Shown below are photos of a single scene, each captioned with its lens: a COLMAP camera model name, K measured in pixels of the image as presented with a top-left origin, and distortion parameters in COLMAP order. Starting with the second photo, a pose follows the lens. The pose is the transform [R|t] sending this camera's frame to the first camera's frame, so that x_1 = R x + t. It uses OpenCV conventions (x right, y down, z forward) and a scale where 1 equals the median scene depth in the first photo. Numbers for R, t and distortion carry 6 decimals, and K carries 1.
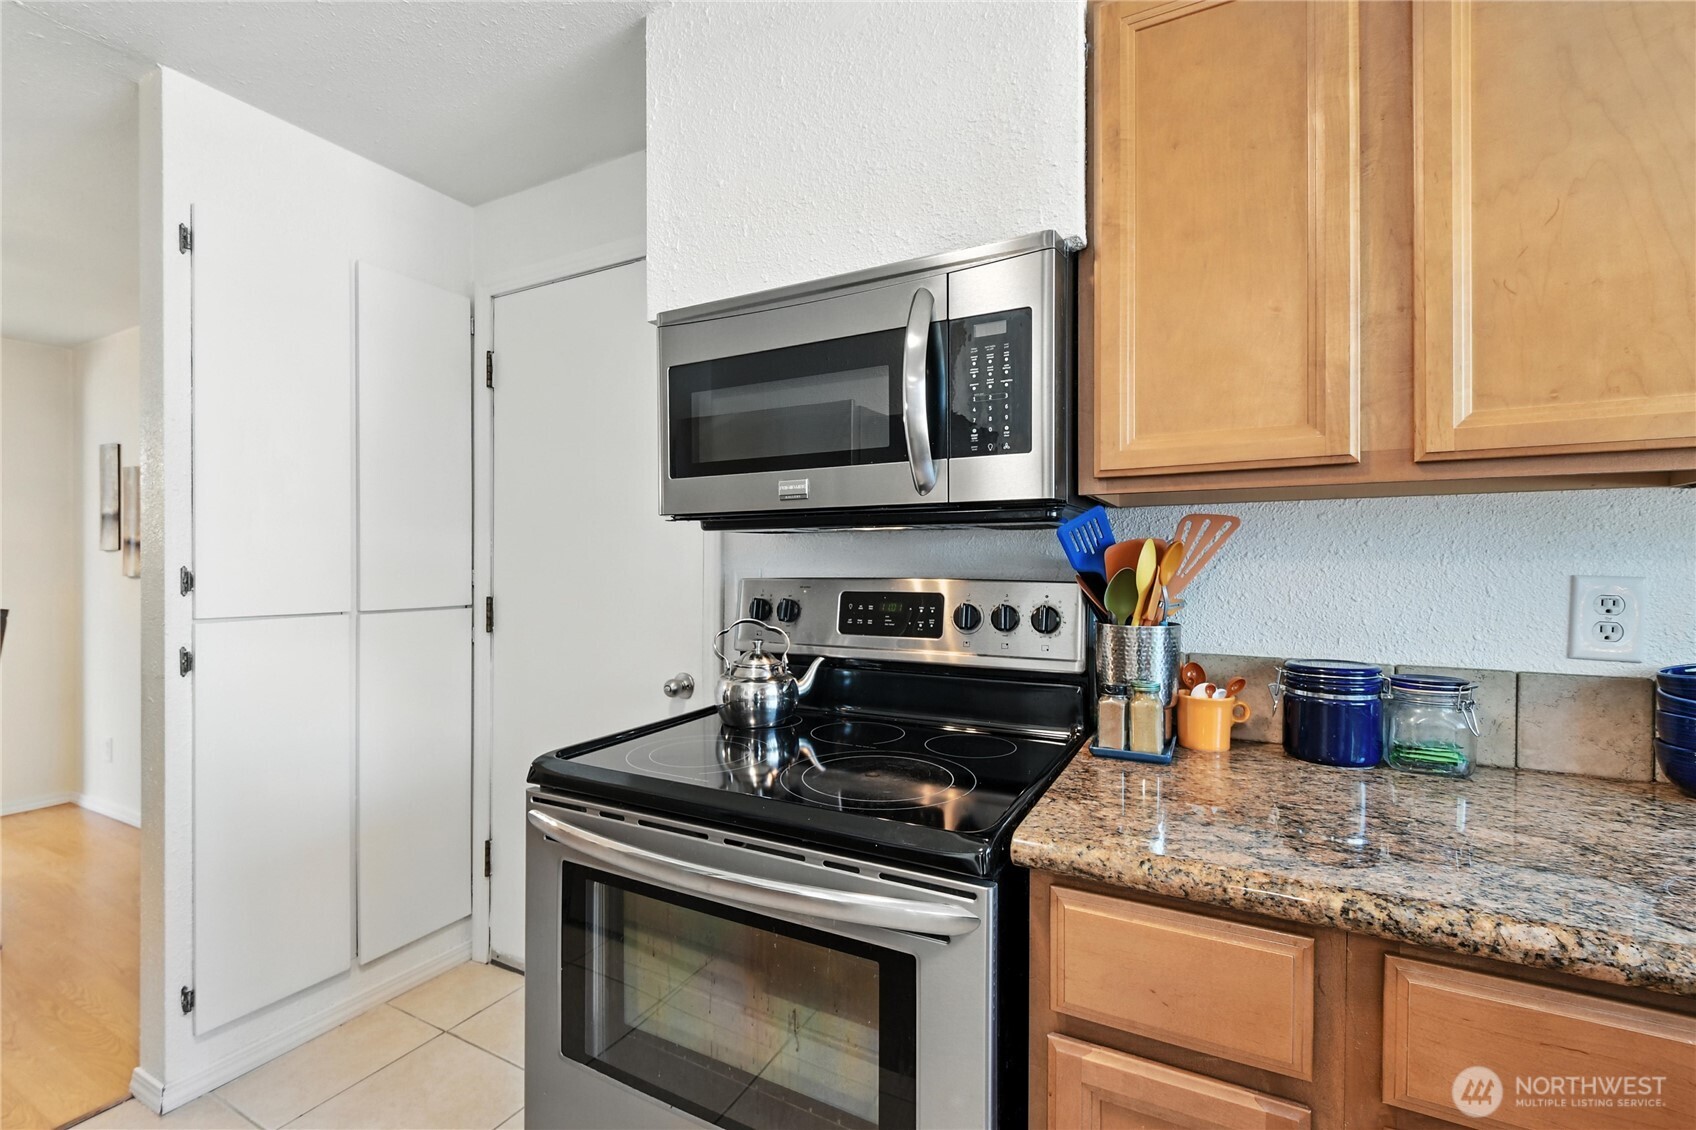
lens RADIAL K [[737.2, 0, 837.7], [0, 737.2, 564.8], [0, 0, 1]] dist [-0.005081, -0.000568]
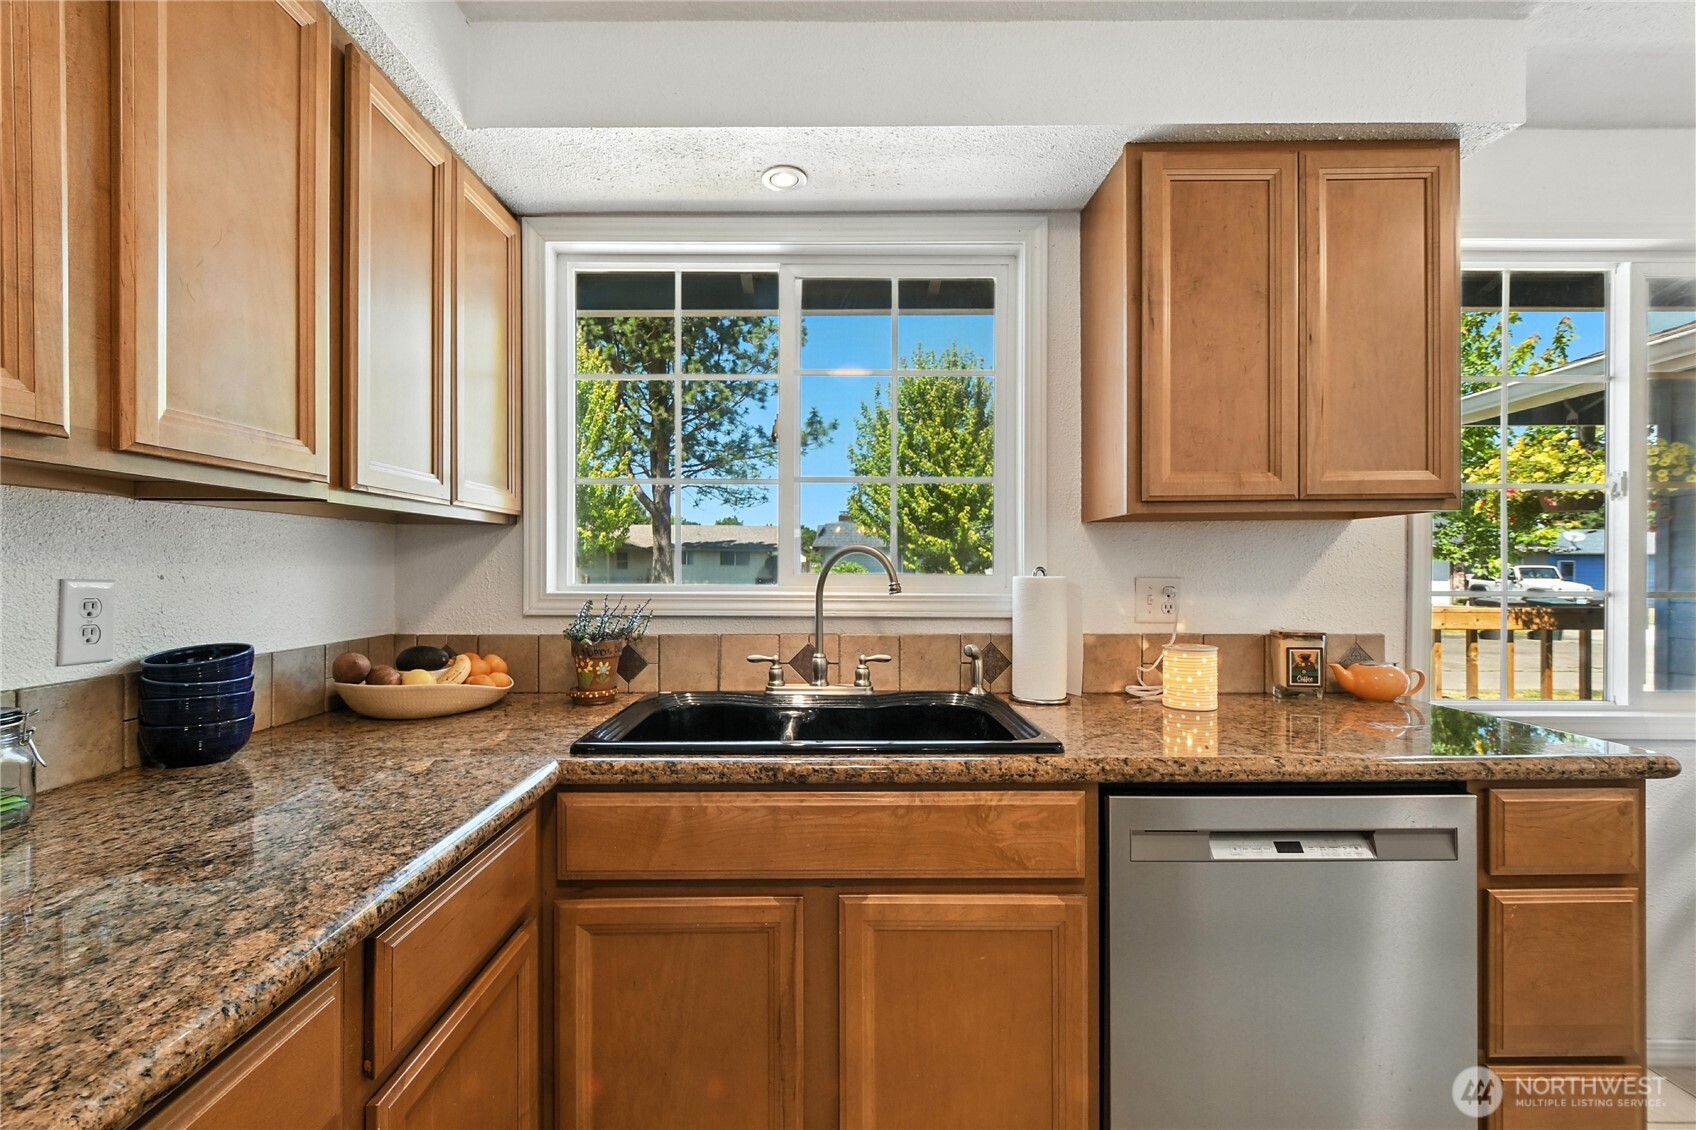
lens RADIAL K [[737.2, 0, 811.3], [0, 737.2, 569.2], [0, 0, 1]] dist [-0.005081, -0.000568]
pose [[-0.457923, -0.003467, 0.888985, -0.370642], [-0.001511, 0.999994, 0.003122, -0.003832], [-0.888990, 0.000087, -0.457926, 0.710964]]
